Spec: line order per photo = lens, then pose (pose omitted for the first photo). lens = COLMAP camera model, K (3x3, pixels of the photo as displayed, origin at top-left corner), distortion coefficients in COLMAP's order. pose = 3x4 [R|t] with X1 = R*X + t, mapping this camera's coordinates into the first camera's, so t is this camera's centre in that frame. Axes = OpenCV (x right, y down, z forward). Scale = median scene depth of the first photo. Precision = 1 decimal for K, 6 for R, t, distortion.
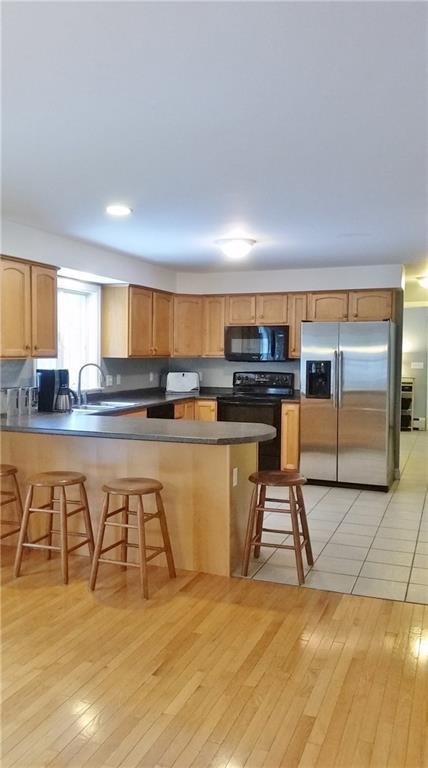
lens RADIAL K [[625.4, 0, 215.3], [0, 625.4, 385.4], [0, 0, 1]] dist [0.095191, 0.001847]
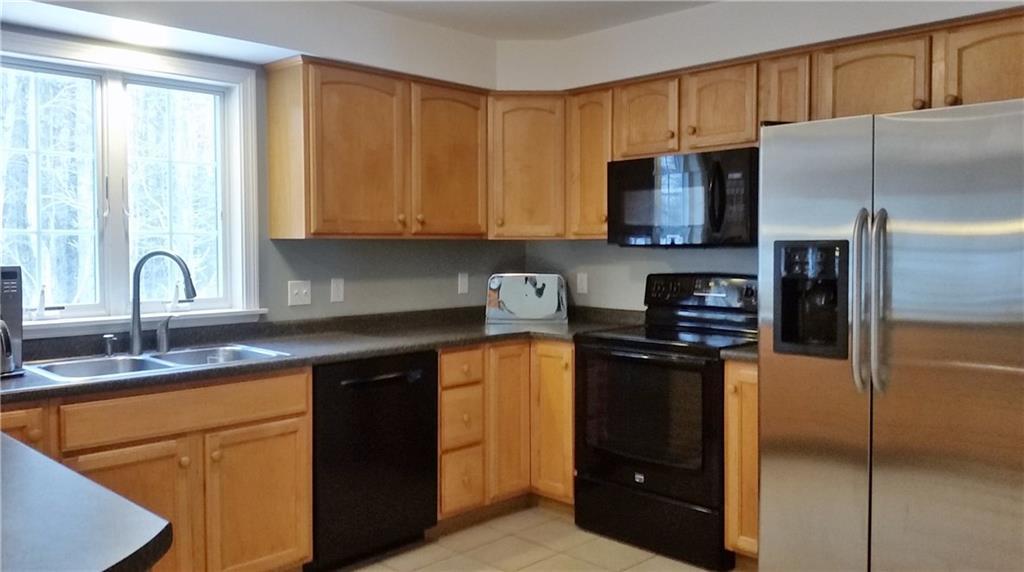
lens RADIAL K [[833.8, 0, 508.4], [0, 833.8, 282.0], [0, 0, 1]] dist [0.095191, 0.001847]
pose [[0.915214, 0.008144, -0.402887, 0.187138], [-0.011590, 0.999914, -0.006115, -0.012592], [0.402802, 0.010266, 0.915230, 0.504452]]
